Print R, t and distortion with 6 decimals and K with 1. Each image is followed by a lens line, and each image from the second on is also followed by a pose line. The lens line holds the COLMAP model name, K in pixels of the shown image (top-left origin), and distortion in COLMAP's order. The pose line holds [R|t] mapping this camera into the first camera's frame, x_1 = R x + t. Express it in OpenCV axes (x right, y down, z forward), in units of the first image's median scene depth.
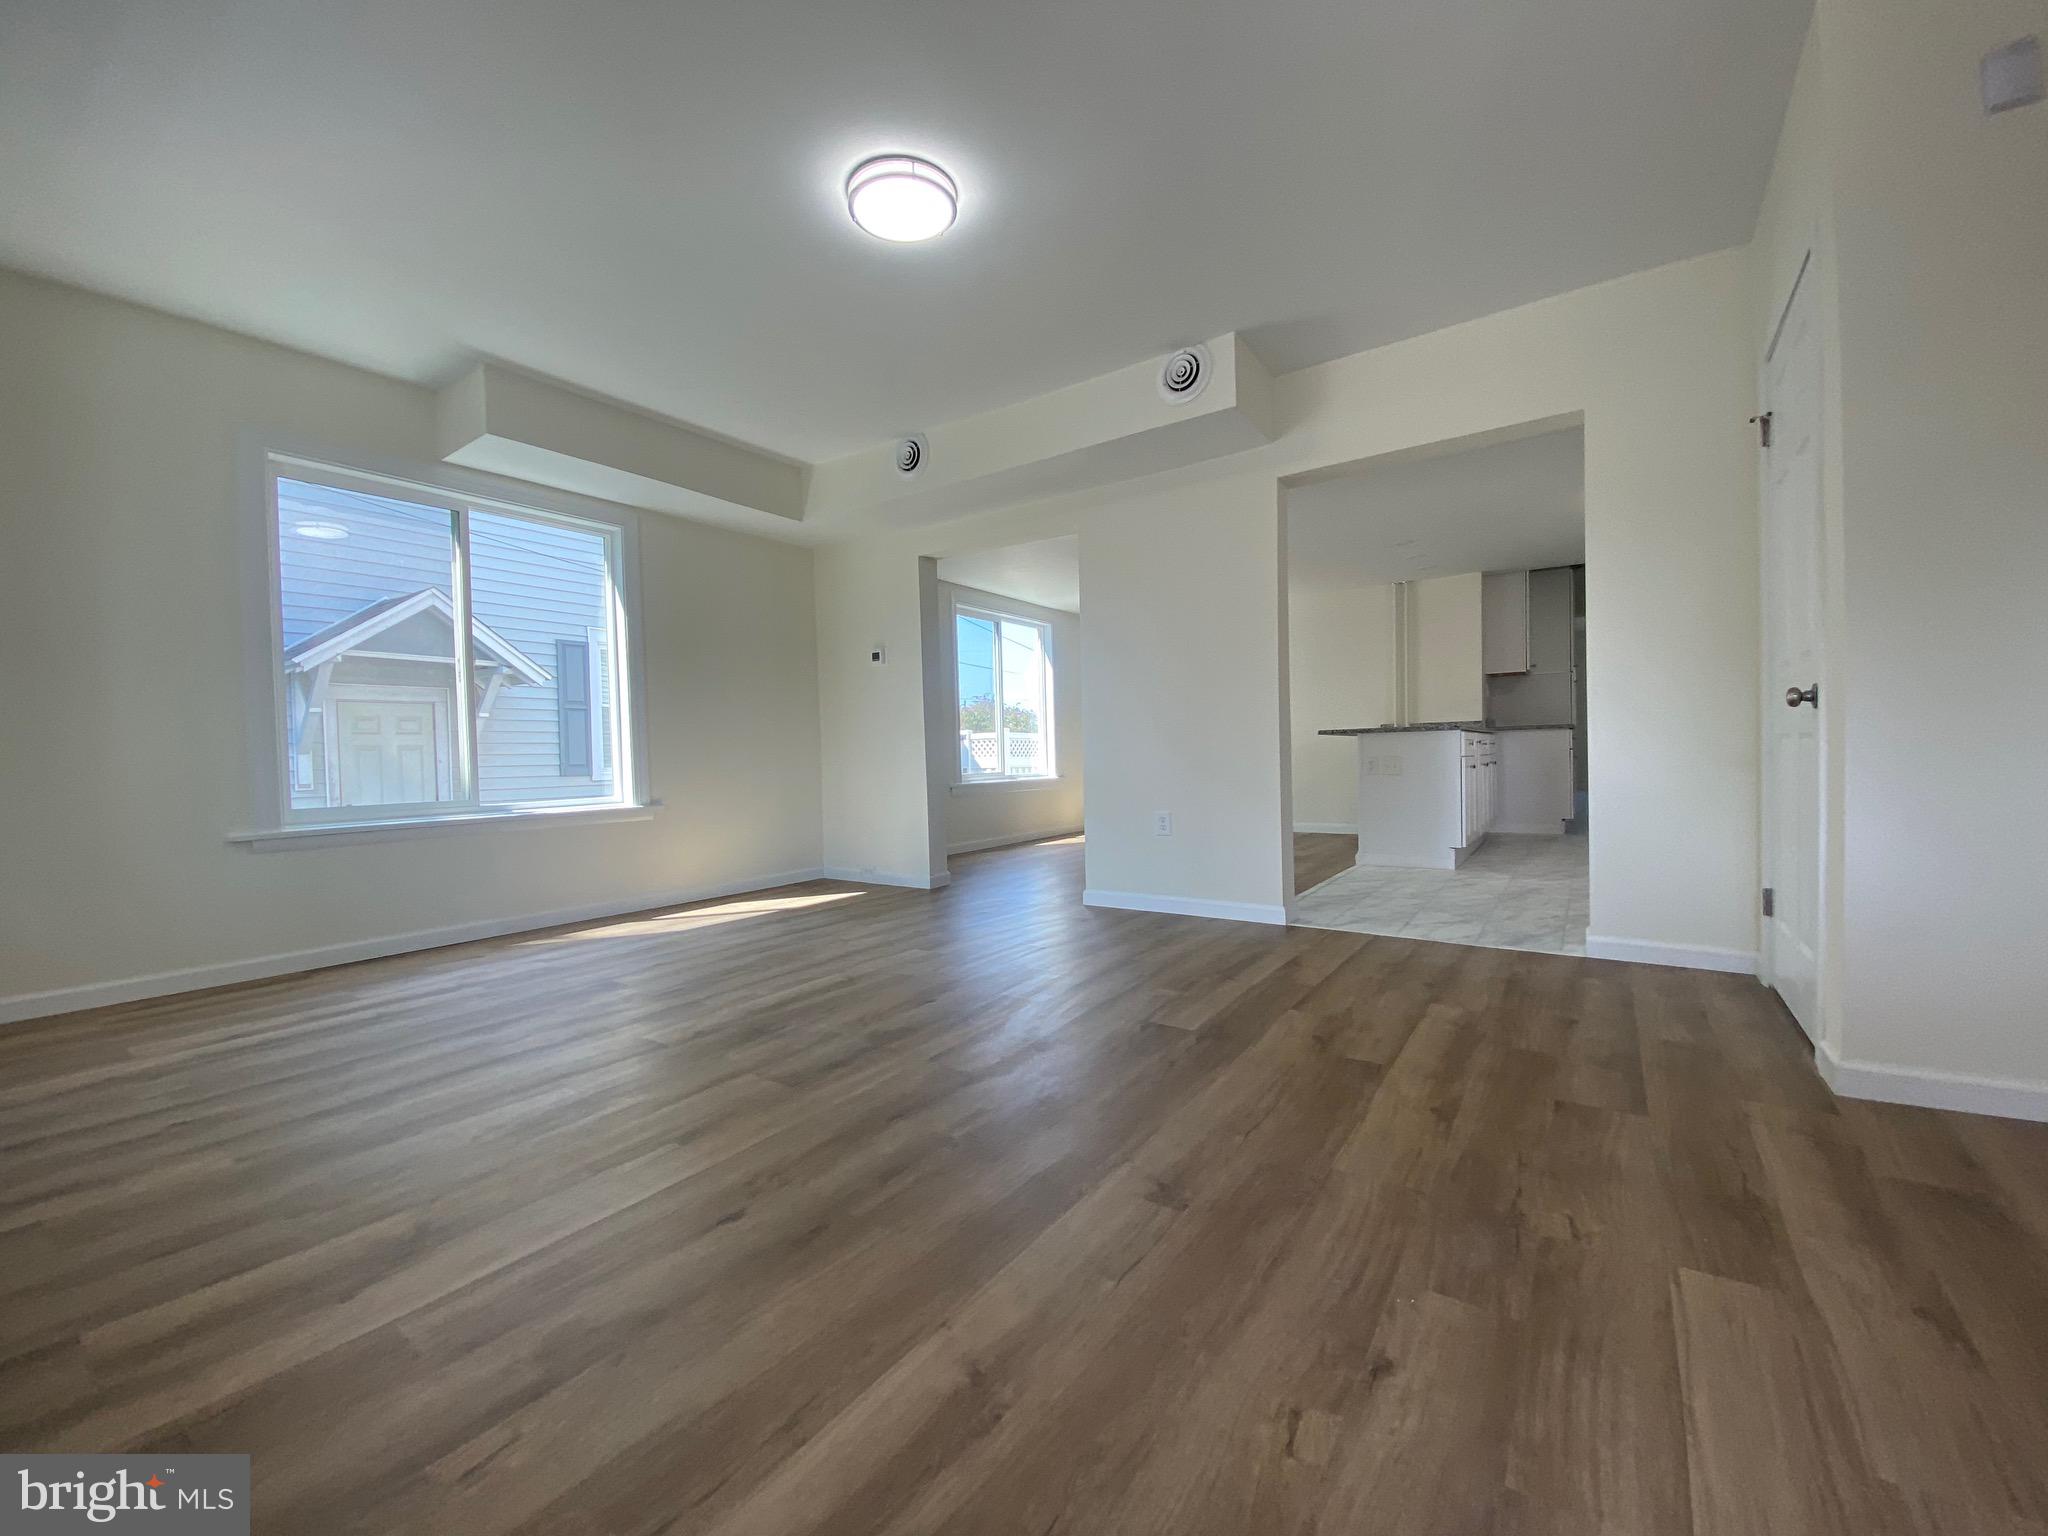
lens RADIAL K [[826.3, 0, 1017.0], [0, 826.3, 771.1], [0, 0, 1]] dist [0.017087, -0.018332]
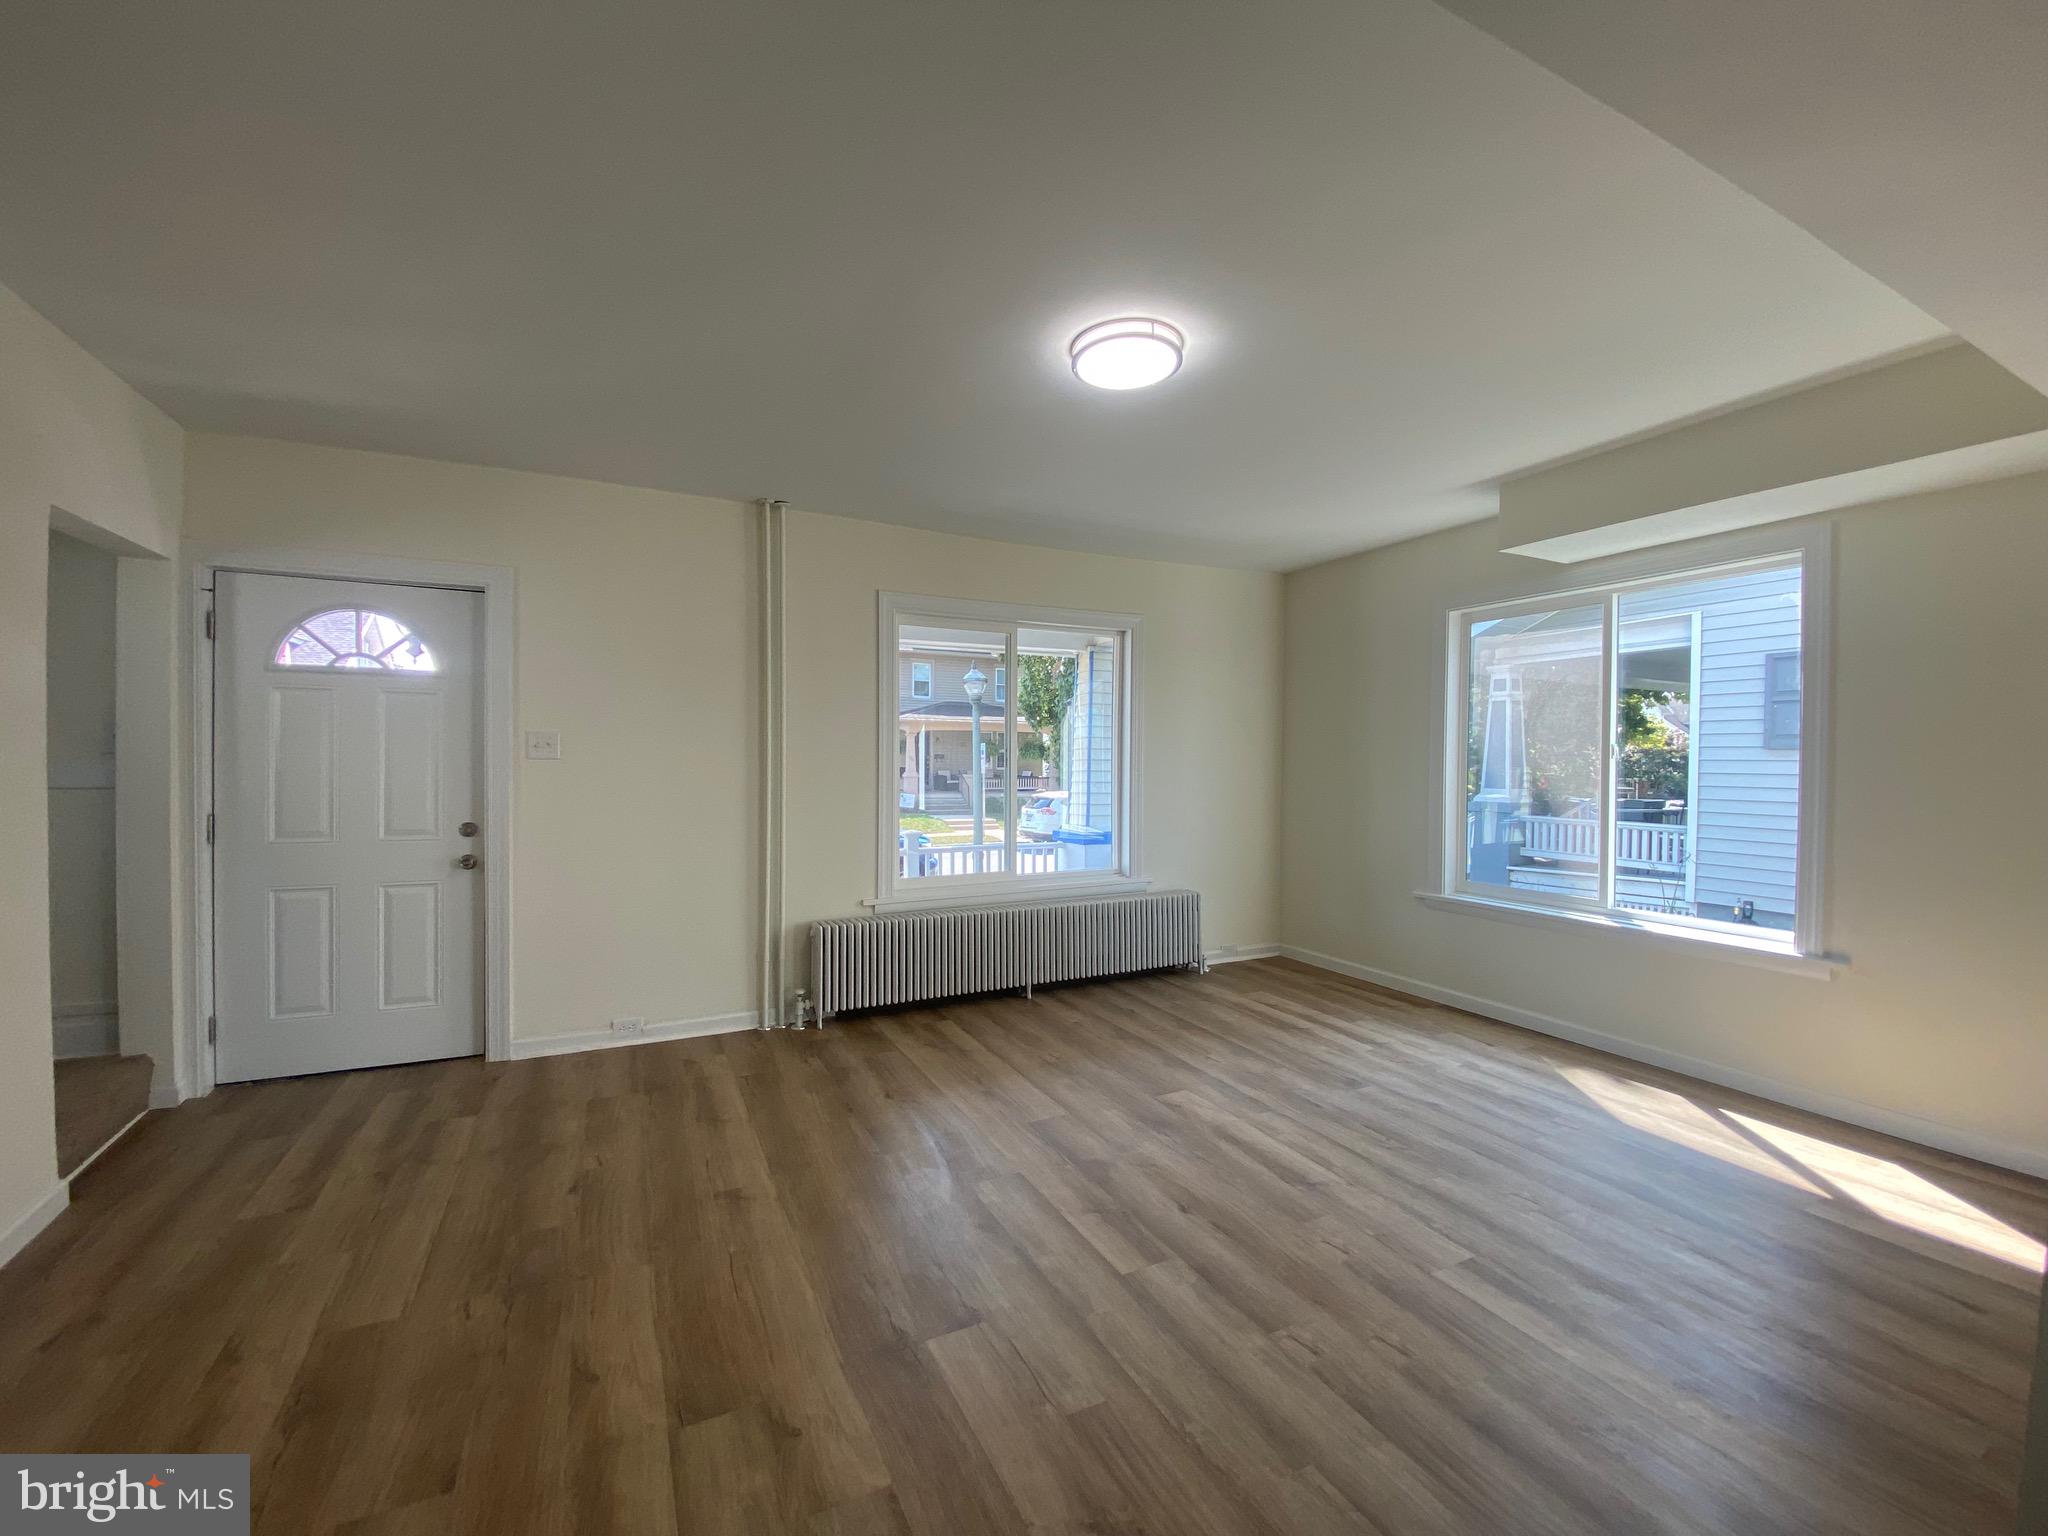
lens RADIAL K [[826.9, 0, 1029.9], [0, 826.9, 772.3], [0, 0, 1]] dist [0.019596, -0.018510]
pose [[-0.472213, 0.039193, -0.880613, 0.965155], [-0.015893, 0.998470, 0.052961, -0.297899], [0.881341, 0.039004, -0.470868, 1.669215]]
